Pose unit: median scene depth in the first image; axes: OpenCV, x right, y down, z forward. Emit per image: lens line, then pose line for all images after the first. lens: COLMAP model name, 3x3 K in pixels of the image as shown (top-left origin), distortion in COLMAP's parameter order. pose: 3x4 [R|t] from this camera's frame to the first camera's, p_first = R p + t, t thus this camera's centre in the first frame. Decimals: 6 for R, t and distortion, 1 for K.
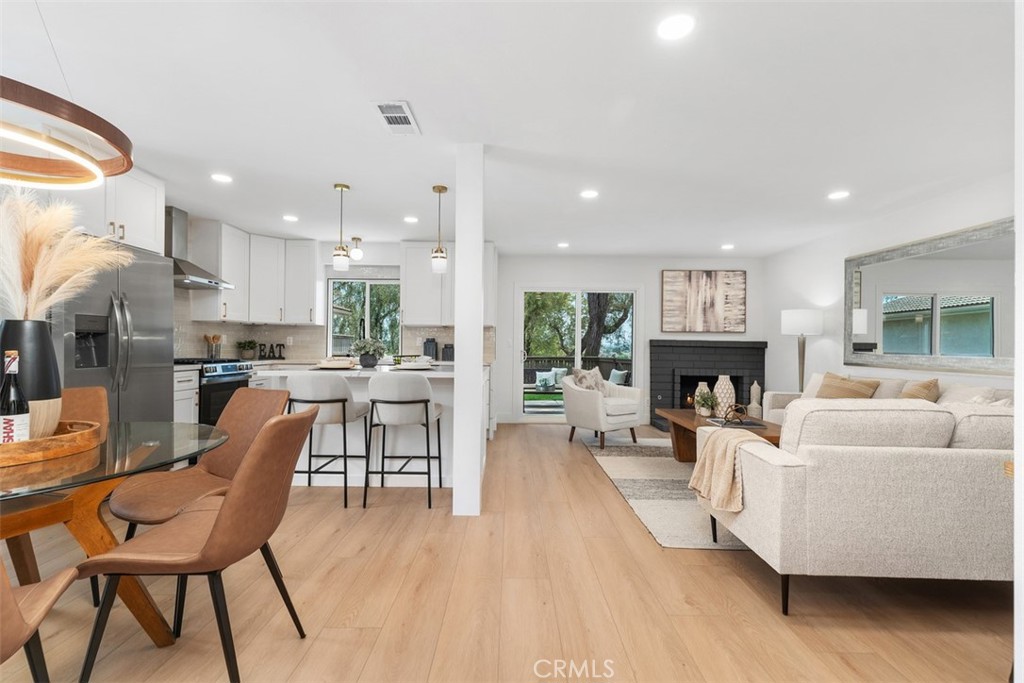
lens RADIAL K [[464.3, 0, 507.6], [0, 464.3, 340.2], [0, 0, 1]] dist [0.006626, -0.000162]
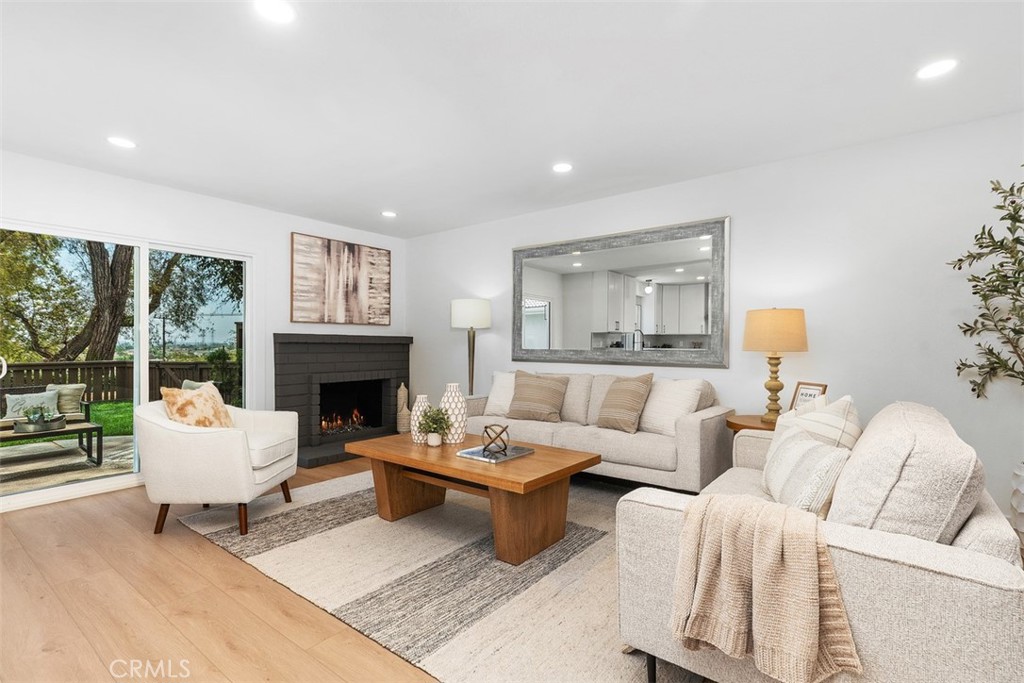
lens RADIAL K [[480.2, 0, 512.0], [0, 480.2, 341.5], [0, 0, 1]] dist [0.009328, -0.000265]
pose [[0.606404, -0.006003, 0.795134, -0.037826], [-0.002152, 0.999955, 0.009190, 0.003693], [-0.795154, -0.007284, 0.606364, 0.311622]]
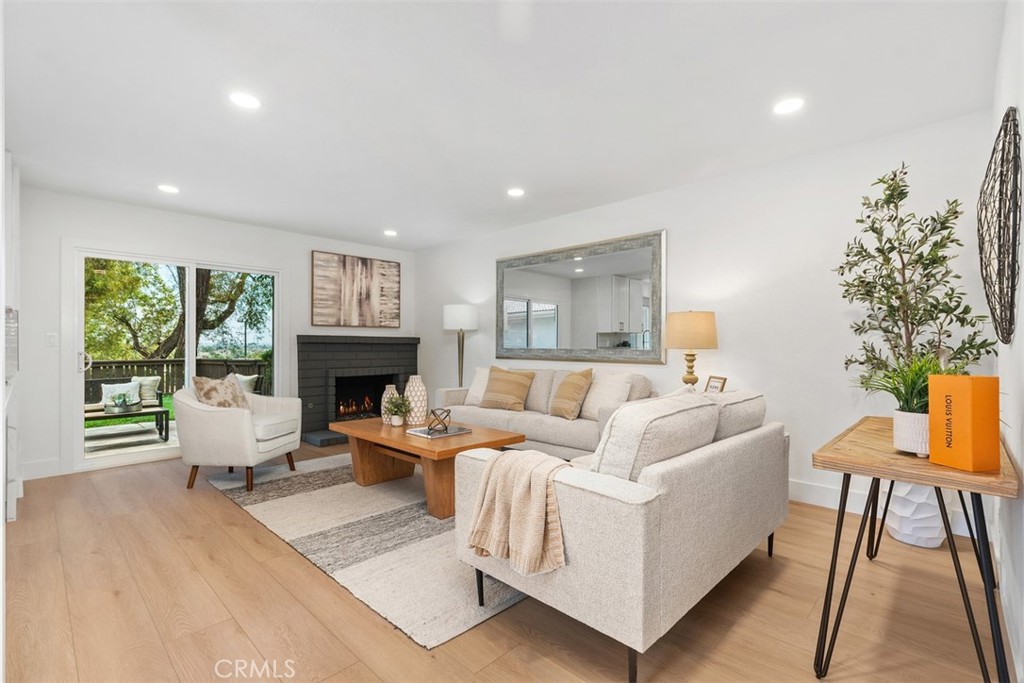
lens RADIAL K [[464.3, 0, 507.6], [0, 464.3, 340.2], [0, 0, 1]] dist [0.006626, -0.000162]
pose [[0.694460, -0.004327, 0.719518, -0.020744], [0.001060, 0.999987, 0.004991, 0.004491], [-0.719530, -0.002703, 0.694456, 0.181021]]
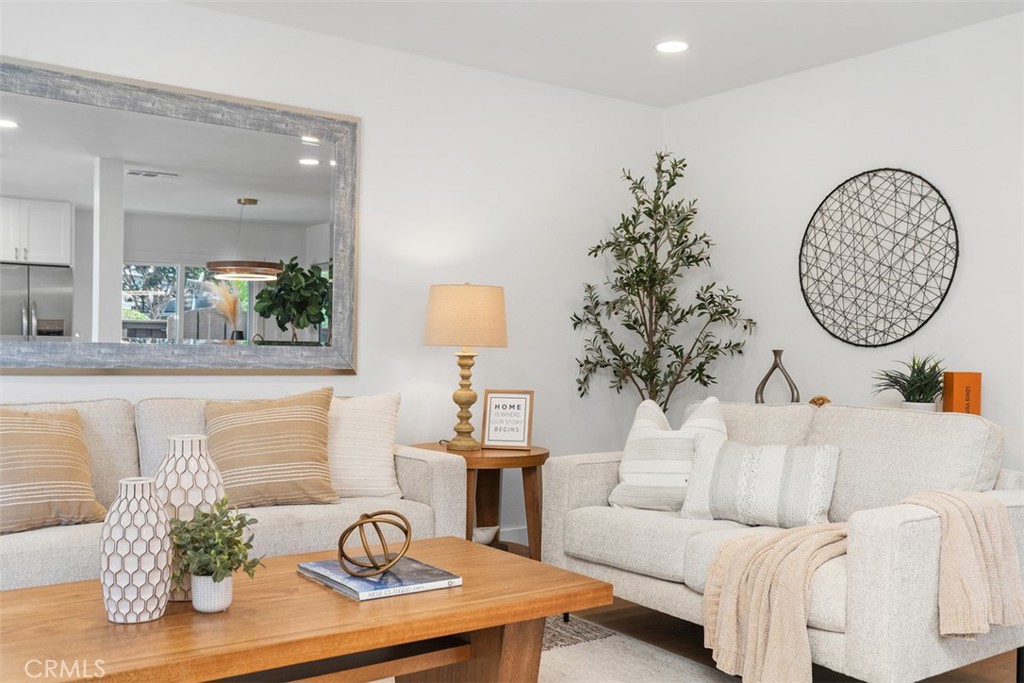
lens RADIAL K [[980.2, 0, 512.0], [0, 980.2, 341.5], [0, 0, 1]] dist [0.004098, 0.000228]
pose [[-0.602364, -0.022803, 0.797896, -0.046003], [-0.034285, 0.999408, 0.002678, 0.010828], [-0.797485, -0.025743, -0.602789, 0.760026]]
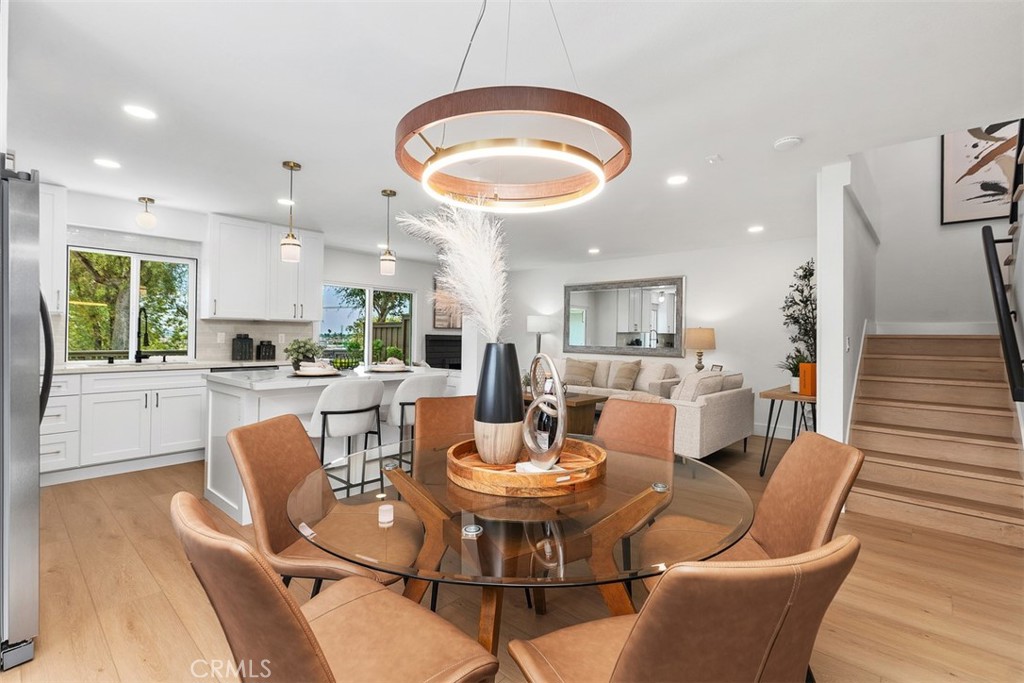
lens RADIAL K [[458.7, 0, 510.7], [0, 458.7, 330.8], [0, 0, 1]] dist [0.001510, 0.000025]
pose [[0.669392, 0.006271, 0.742883, -0.410466], [-0.012191, 0.999922, 0.002544, -0.016109], [-0.742810, -0.010759, 0.669416, 0.075316]]
